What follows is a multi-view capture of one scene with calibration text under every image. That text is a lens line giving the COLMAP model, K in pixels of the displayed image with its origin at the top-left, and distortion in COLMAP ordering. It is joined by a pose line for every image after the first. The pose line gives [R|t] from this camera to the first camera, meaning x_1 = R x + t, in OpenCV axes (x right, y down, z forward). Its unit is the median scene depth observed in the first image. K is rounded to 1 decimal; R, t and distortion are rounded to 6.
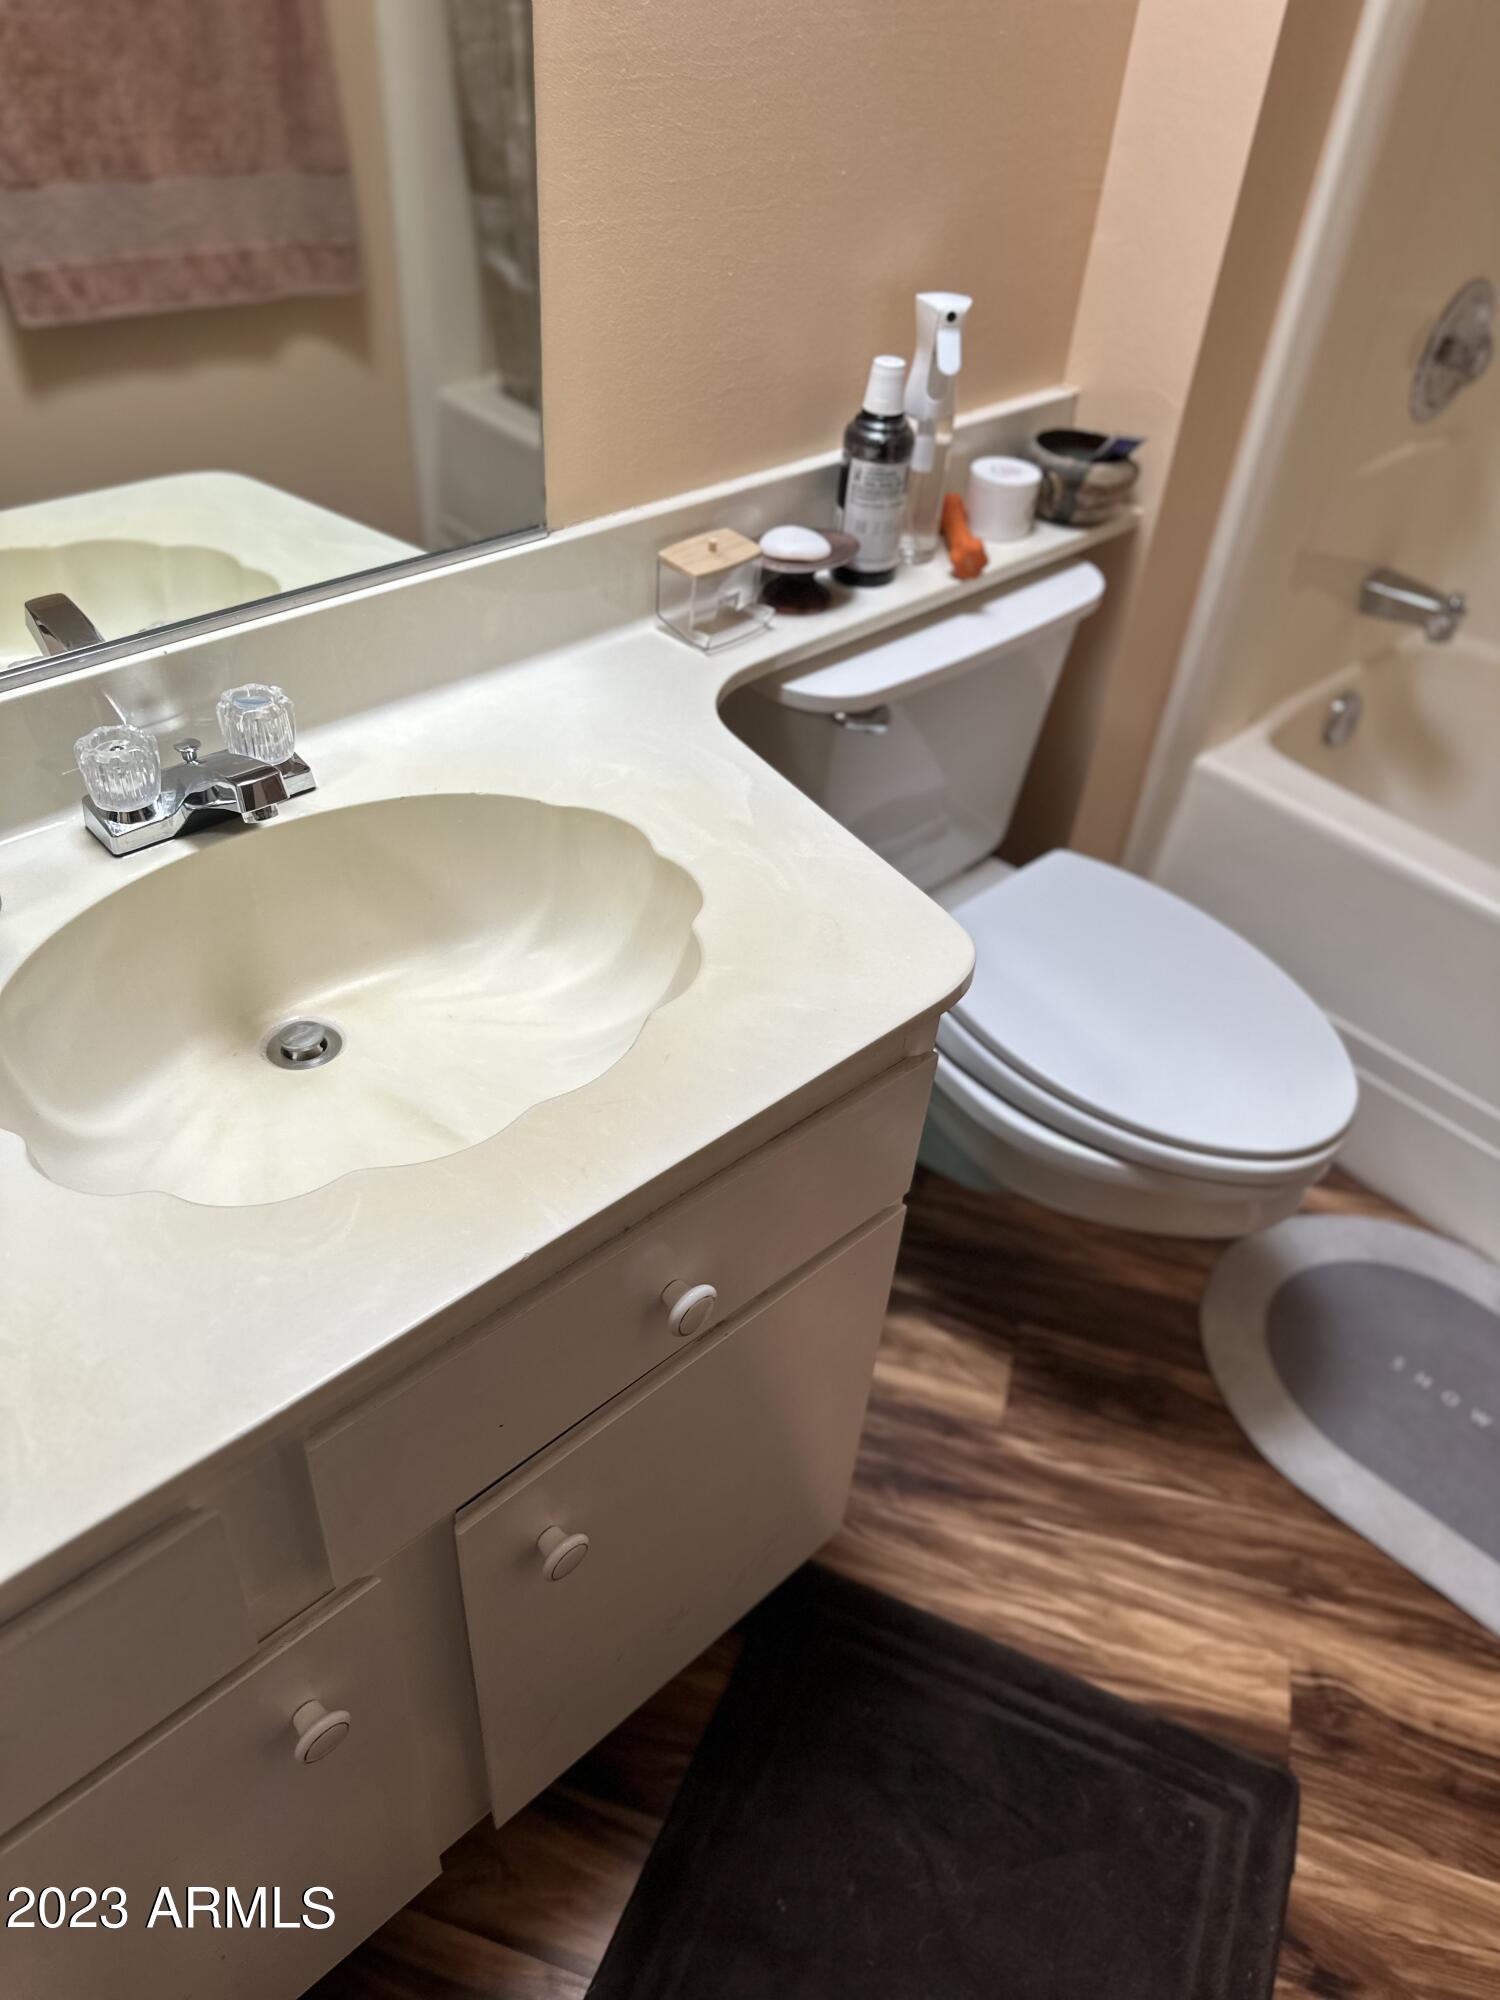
lens RADIAL K [[1389.7, 0, 762.6], [0, 1389.7, 1027.4], [0, 0, 1]] dist [0.103394, -0.158094]
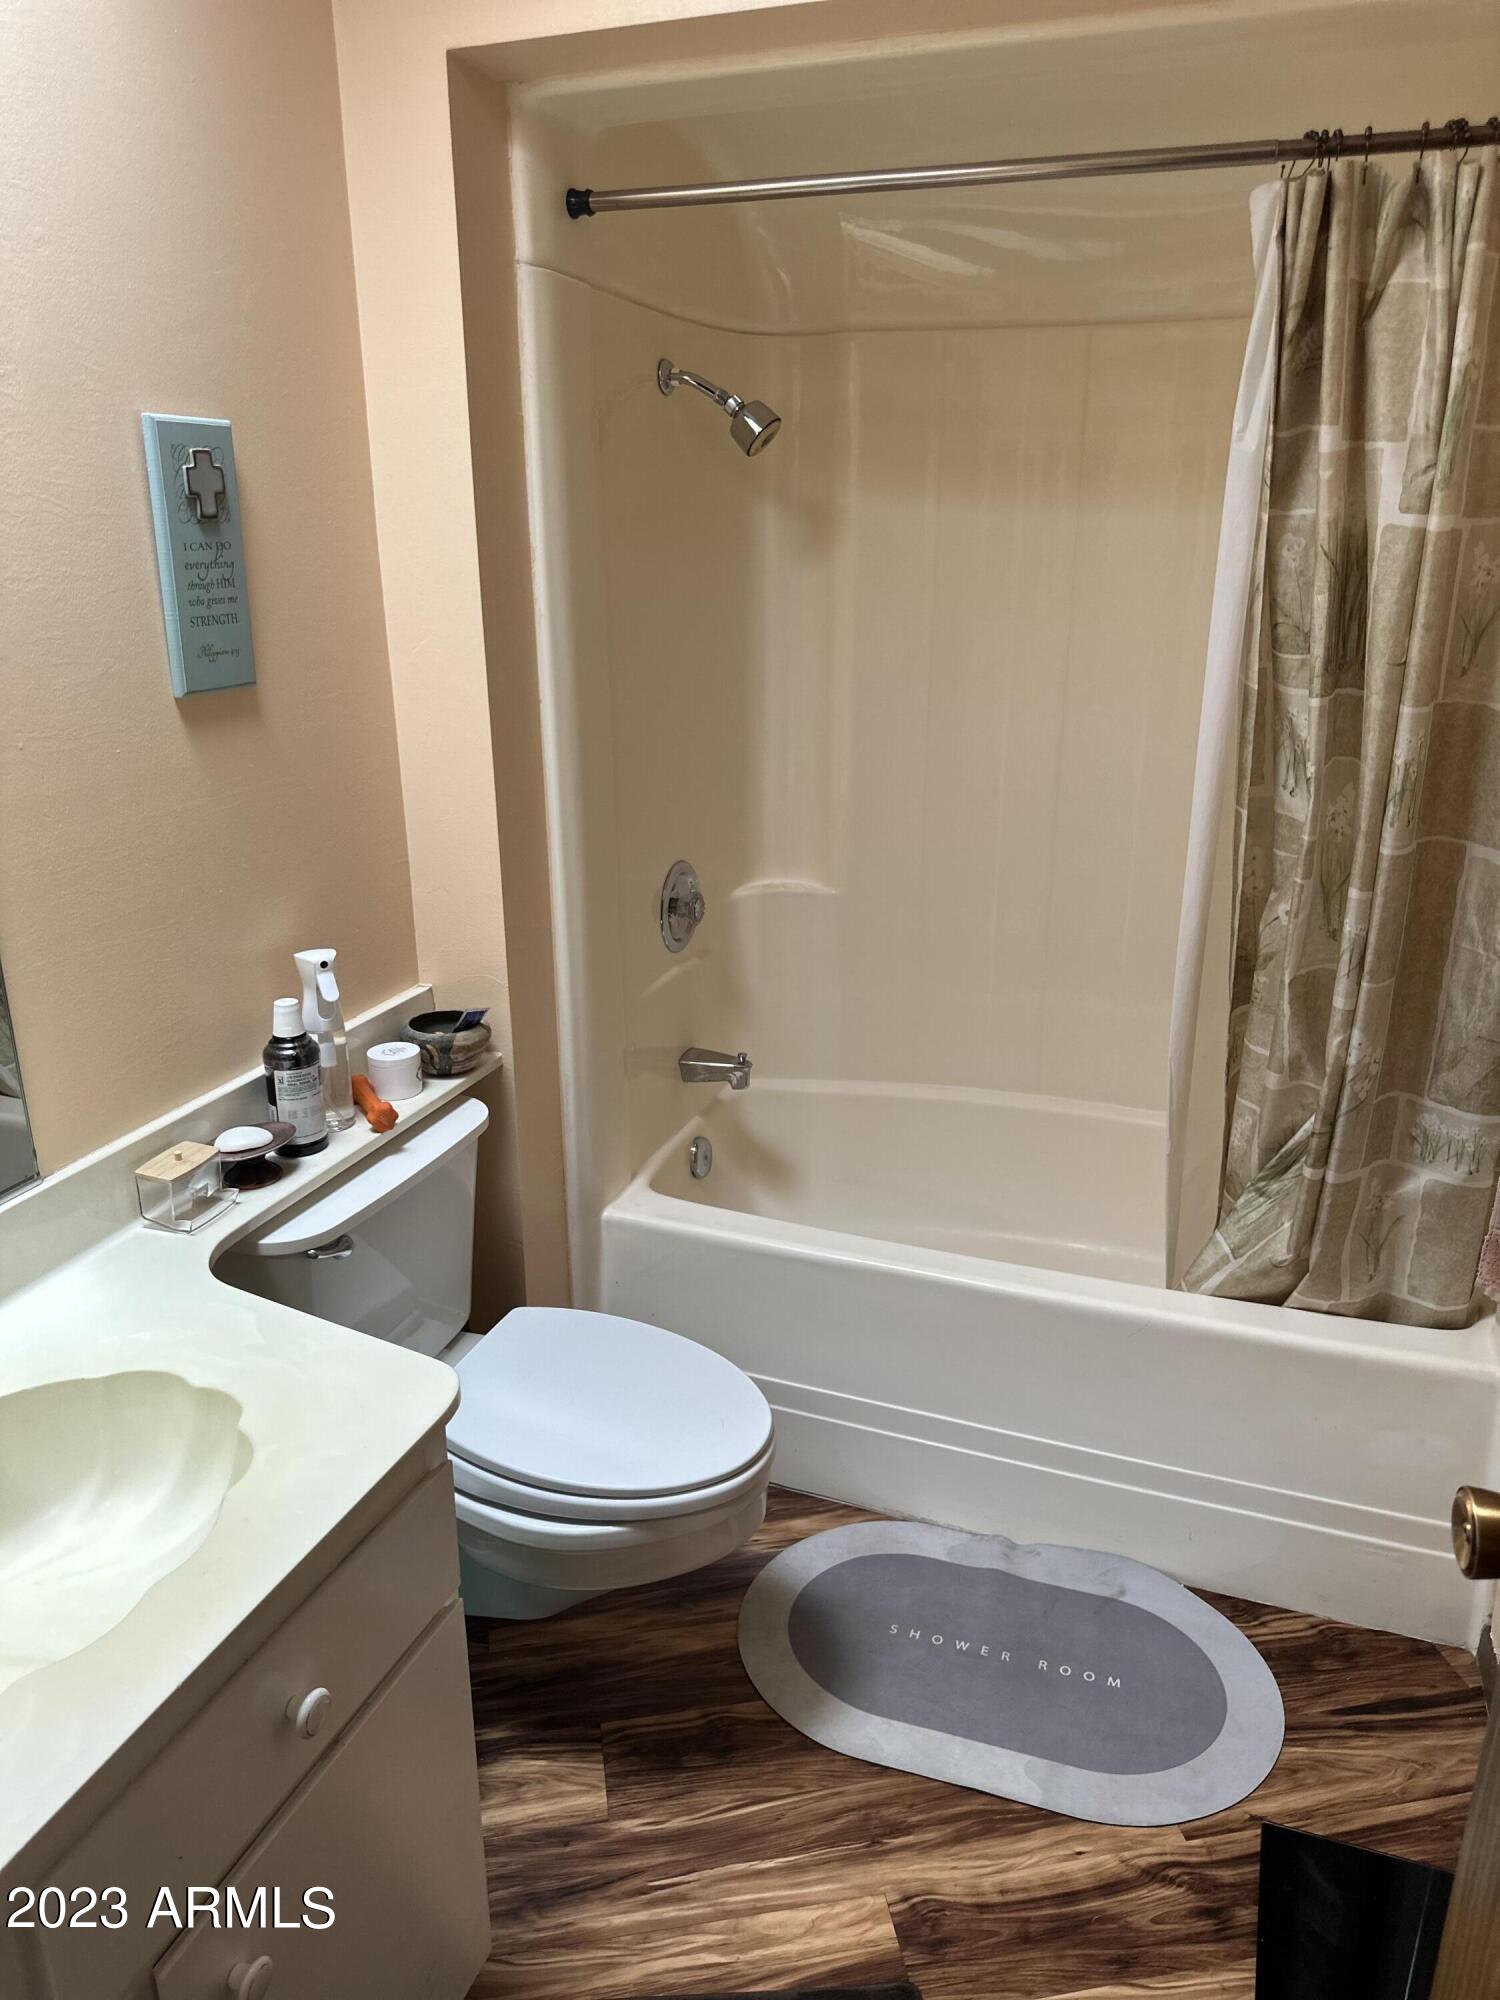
lens RADIAL K [[1389.7, 0, 762.6], [0, 1389.7, 1027.4], [0, 0, 1]] dist [0.103394, -0.158094]
pose [[0.895243, -0.212336, 0.391731, -0.033193], [0.336453, 0.898525, -0.281872, 0.088598], [-0.292129, 0.384143, 0.875840, -0.309021]]
